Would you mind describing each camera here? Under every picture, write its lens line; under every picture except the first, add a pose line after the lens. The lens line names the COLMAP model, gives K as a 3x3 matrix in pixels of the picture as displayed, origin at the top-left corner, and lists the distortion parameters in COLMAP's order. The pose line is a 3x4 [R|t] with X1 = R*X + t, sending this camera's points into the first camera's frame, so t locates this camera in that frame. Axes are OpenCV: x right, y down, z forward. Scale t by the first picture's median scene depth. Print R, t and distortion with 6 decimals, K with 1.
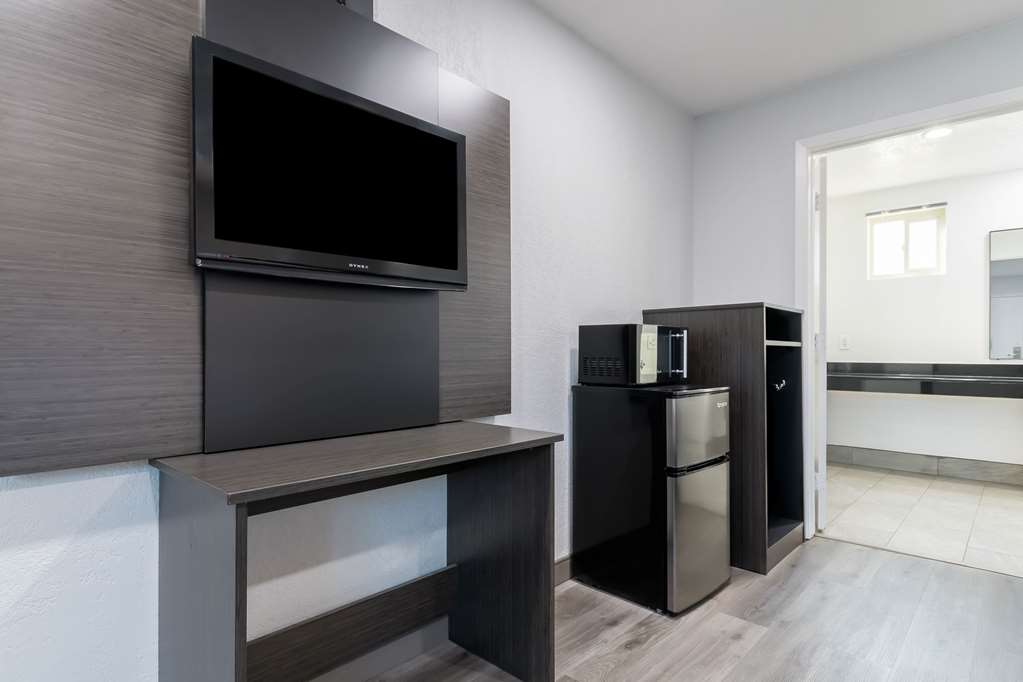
lens RADIAL K [[565.0, 0, 512.3], [0, 565.0, 346.1], [0, 0, 1]] dist [0.001211, -0.001407]
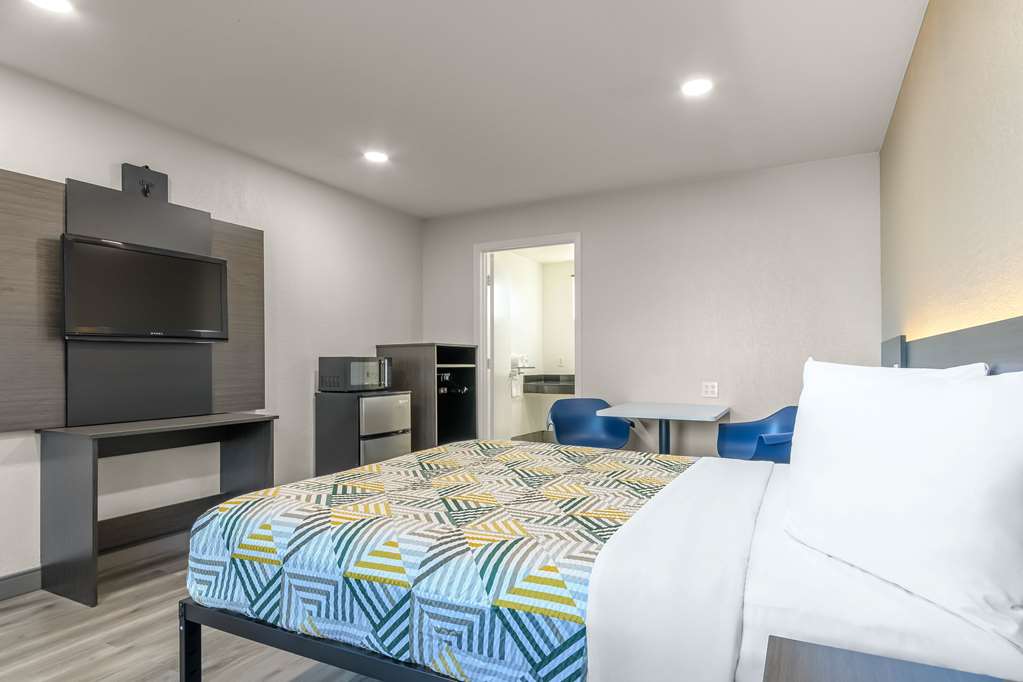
lens RADIAL K [[540.3, 0, 562.7], [0, 540.3, 368.9], [0, 0, 1]] dist [-0.002914, -0.000379]
pose [[0.941024, -0.008411, 0.338236, 0.272338], [0.001972, 0.999810, 0.019377, -0.031723], [-0.338334, -0.017567, 0.940862, -0.807123]]
